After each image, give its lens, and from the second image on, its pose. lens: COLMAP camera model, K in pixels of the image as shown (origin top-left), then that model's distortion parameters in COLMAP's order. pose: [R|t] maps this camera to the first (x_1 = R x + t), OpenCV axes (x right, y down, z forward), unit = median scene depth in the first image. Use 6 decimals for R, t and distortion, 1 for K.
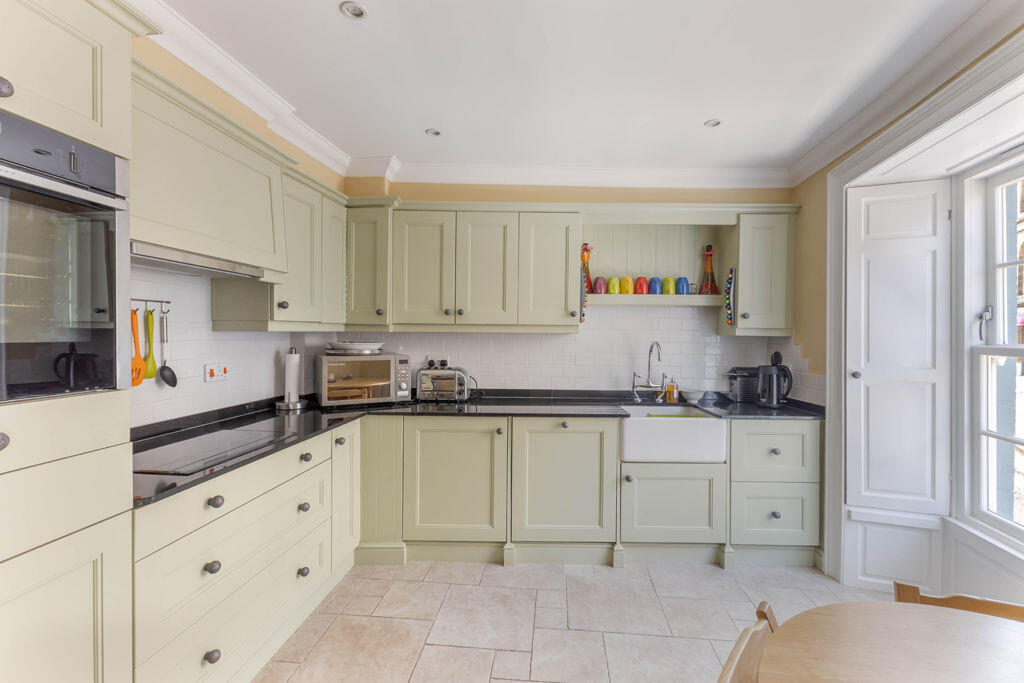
lens RADIAL K [[443.6, 0, 516.3], [0, 443.6, 334.0], [0, 0, 1]] dist [0.000399, 0.000597]
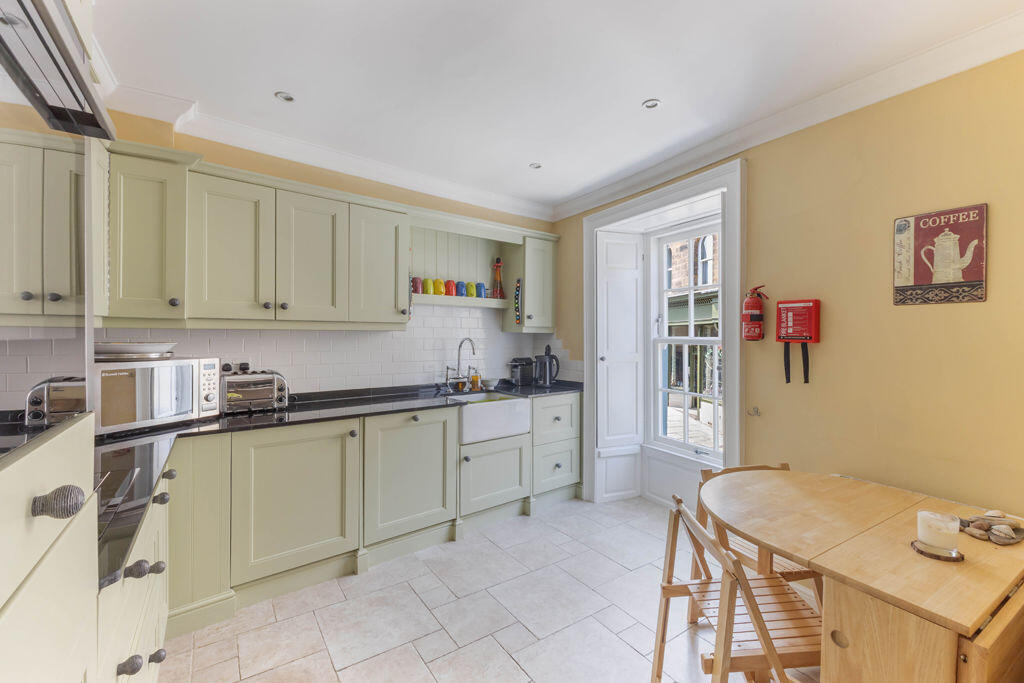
lens RADIAL K [[443.6, 0, 516.3], [0, 443.6, 334.0], [0, 0, 1]] dist [0.000399, 0.000597]
pose [[0.767670, -0.003851, 0.640834, -0.342589], [0.001996, 0.999991, 0.003618, 0.003045], [-0.640843, -0.001498, 0.767671, 0.045237]]
